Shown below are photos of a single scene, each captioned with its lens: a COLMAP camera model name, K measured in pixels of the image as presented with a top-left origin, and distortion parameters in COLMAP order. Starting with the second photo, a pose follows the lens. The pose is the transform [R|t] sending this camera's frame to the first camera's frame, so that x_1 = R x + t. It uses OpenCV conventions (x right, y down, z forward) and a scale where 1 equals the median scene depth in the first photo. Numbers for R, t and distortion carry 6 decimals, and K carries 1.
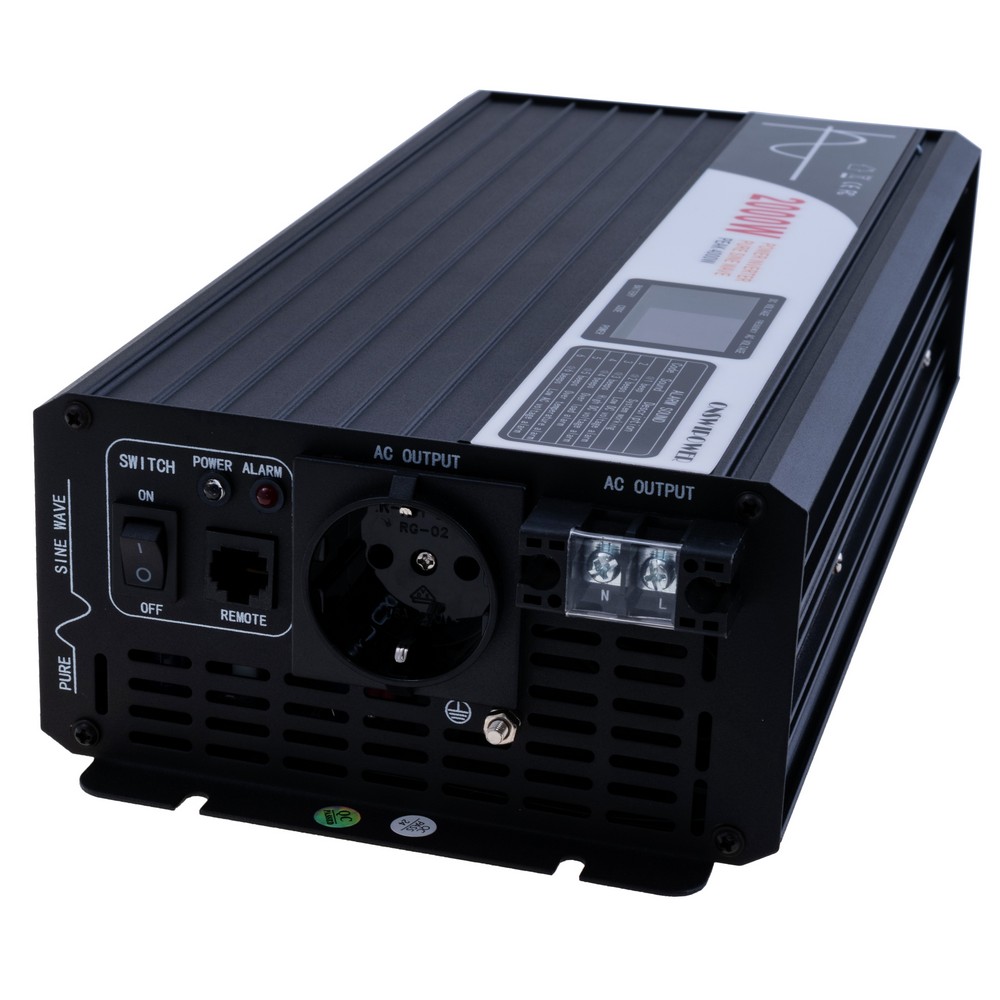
lens RADIAL K [[2825.8, 0, 500.0], [0, 2825.8, 500.0], [0, 0, 1]] dist [0.024905, 0.358571]
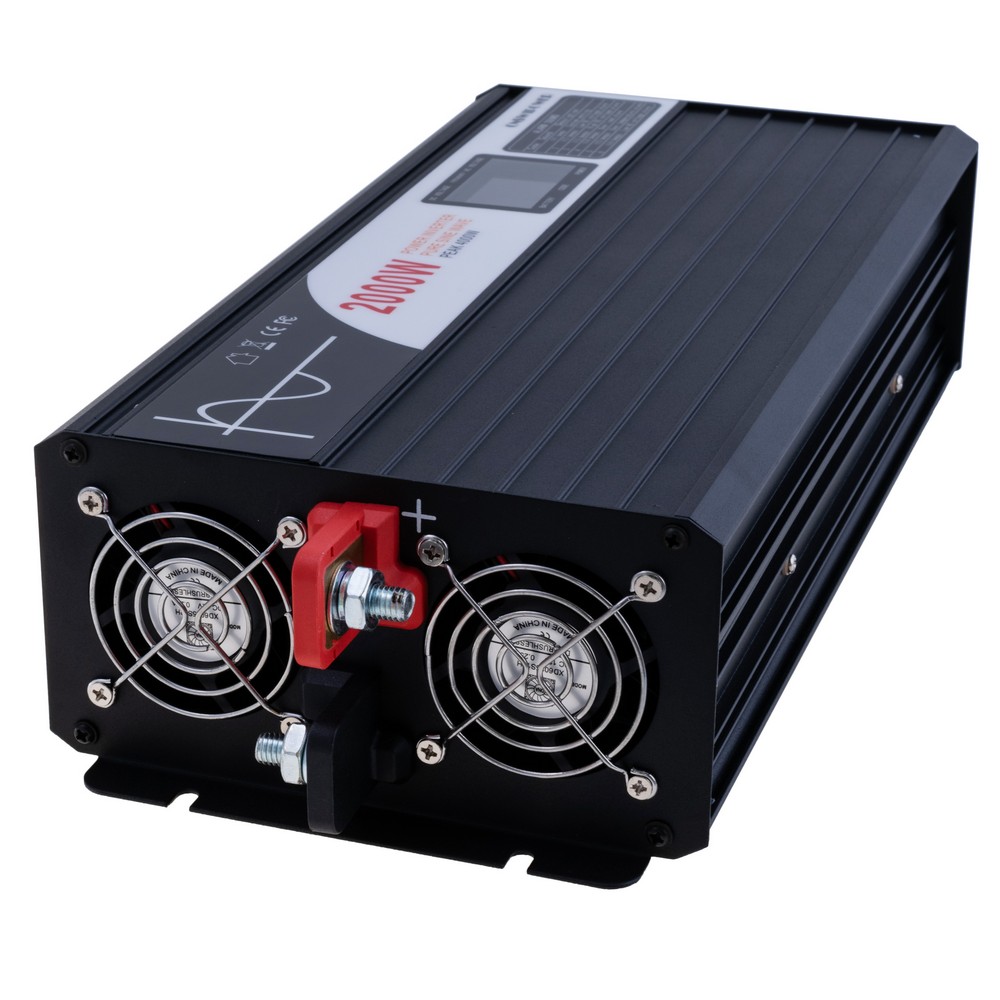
lens RADIAL K [[2825.8, 0, 500.0], [0, 2825.8, 500.0], [0, 0, 1]] dist [0.024905, 0.358571]
pose [[-0.997872, -0.055734, 0.033843, 0.020974], [-0.016465, 0.717590, 0.696271, -0.859907], [-0.063092, 0.694232, -0.716981, 2.049378]]
